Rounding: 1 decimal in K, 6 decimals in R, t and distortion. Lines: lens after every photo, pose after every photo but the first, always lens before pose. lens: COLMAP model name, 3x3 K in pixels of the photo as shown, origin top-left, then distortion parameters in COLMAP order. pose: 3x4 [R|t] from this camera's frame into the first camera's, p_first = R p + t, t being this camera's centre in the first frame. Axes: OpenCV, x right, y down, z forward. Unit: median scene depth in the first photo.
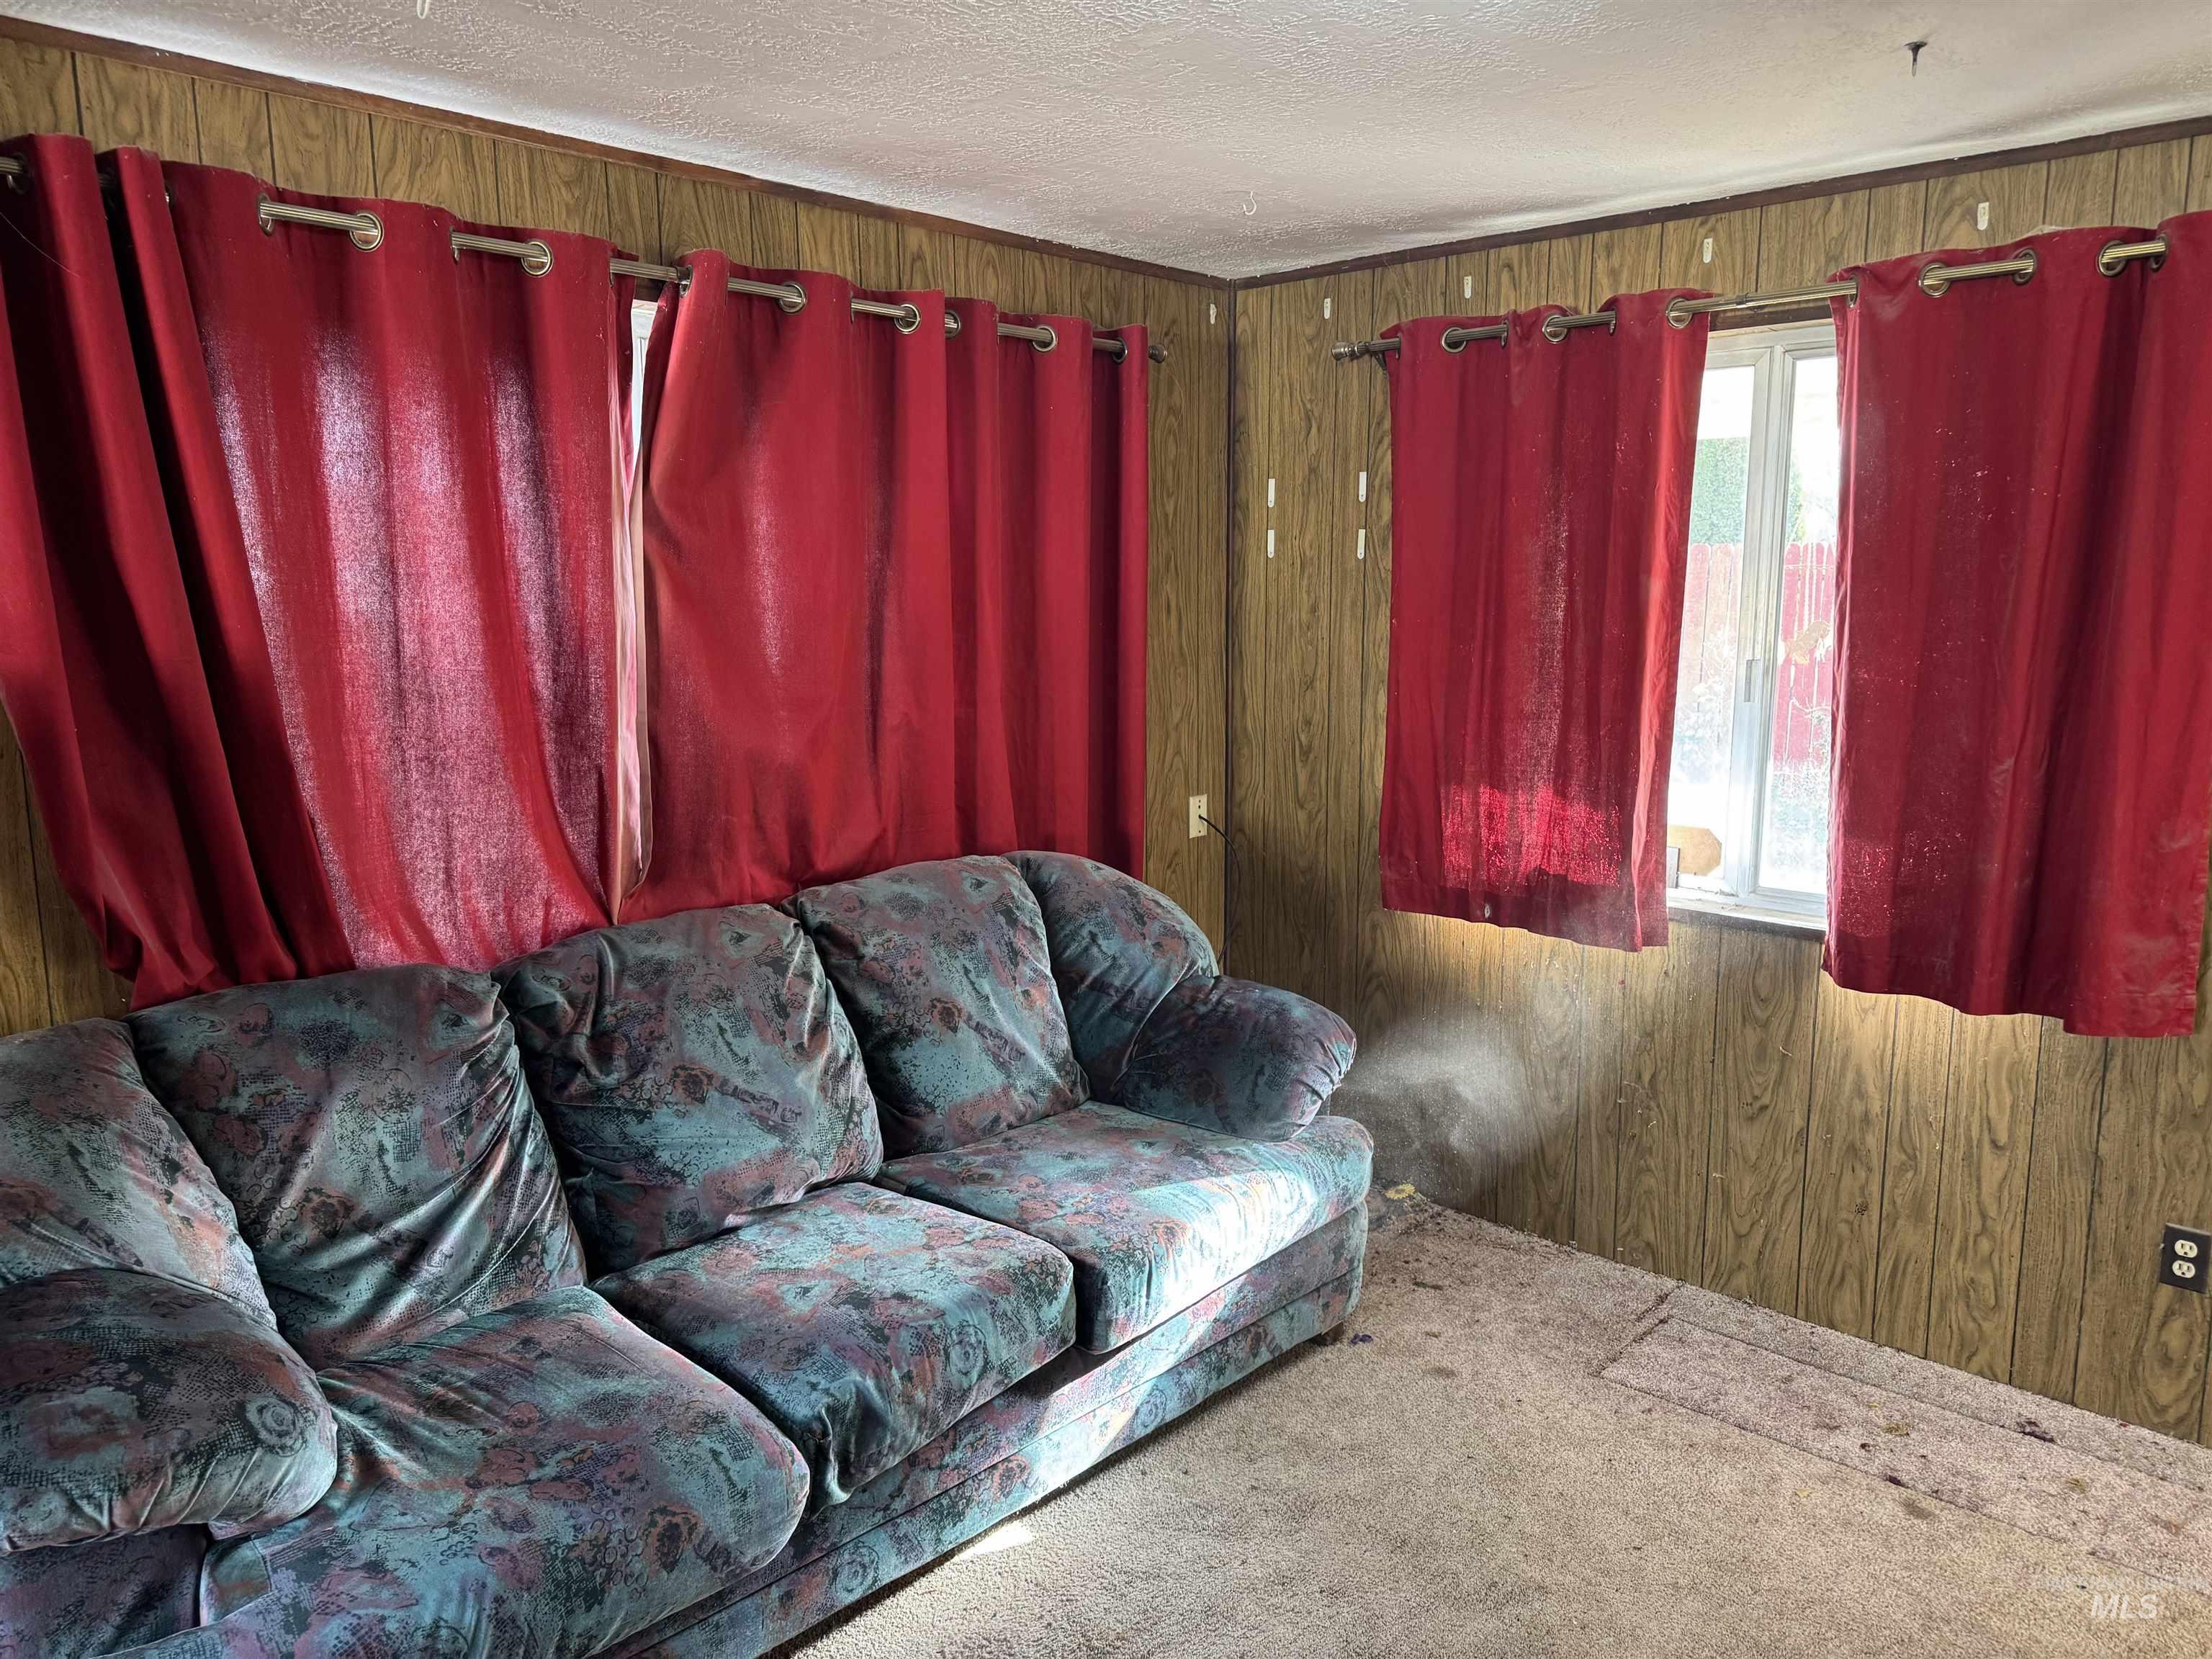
lens RADIAL K [[1551.6, 0, 1098.9], [0, 1551.6, 832.6], [0, 0, 1]] dist [0.110782, -0.179146]
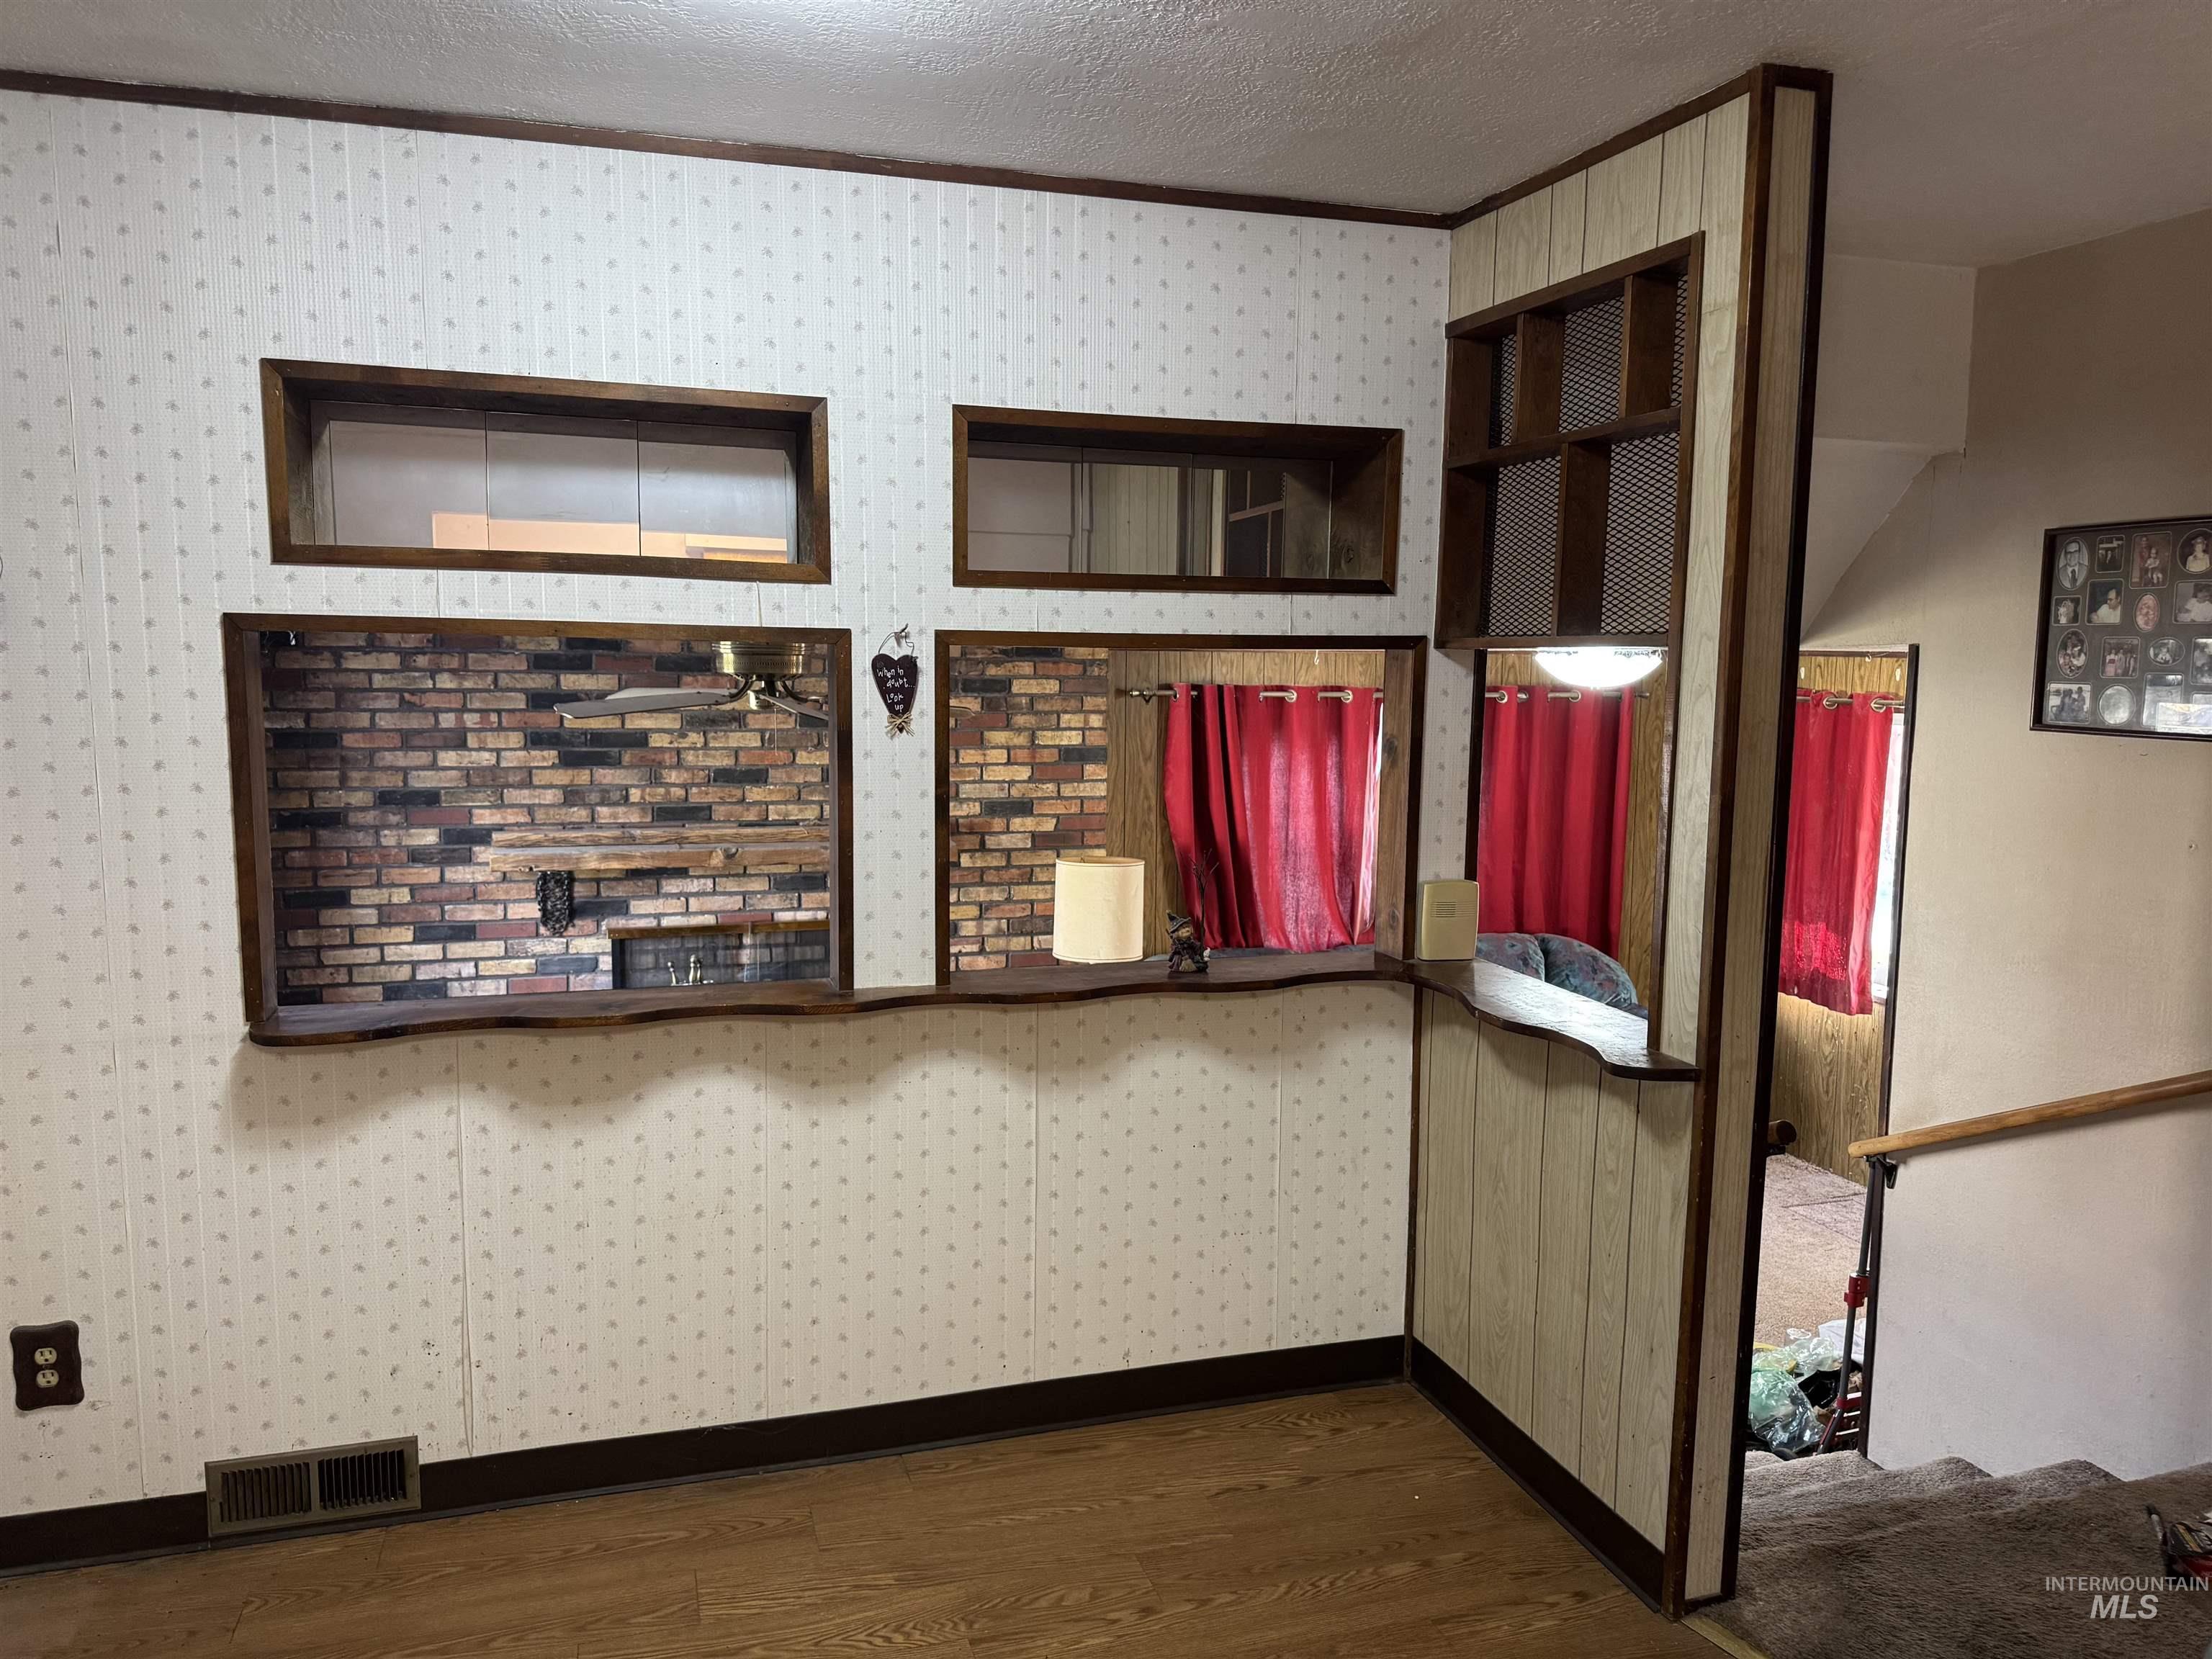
lens RADIAL K [[1551.6, 0, 1098.9], [0, 1551.6, 832.6], [0, 0, 1]] dist [0.110782, -0.179146]
pose [[0.873179, 0.066626, -0.482824, 0.543222], [-0.090293, 0.995578, -0.025912, -0.019066], [0.478962, 0.066222, 0.875334, -1.438138]]
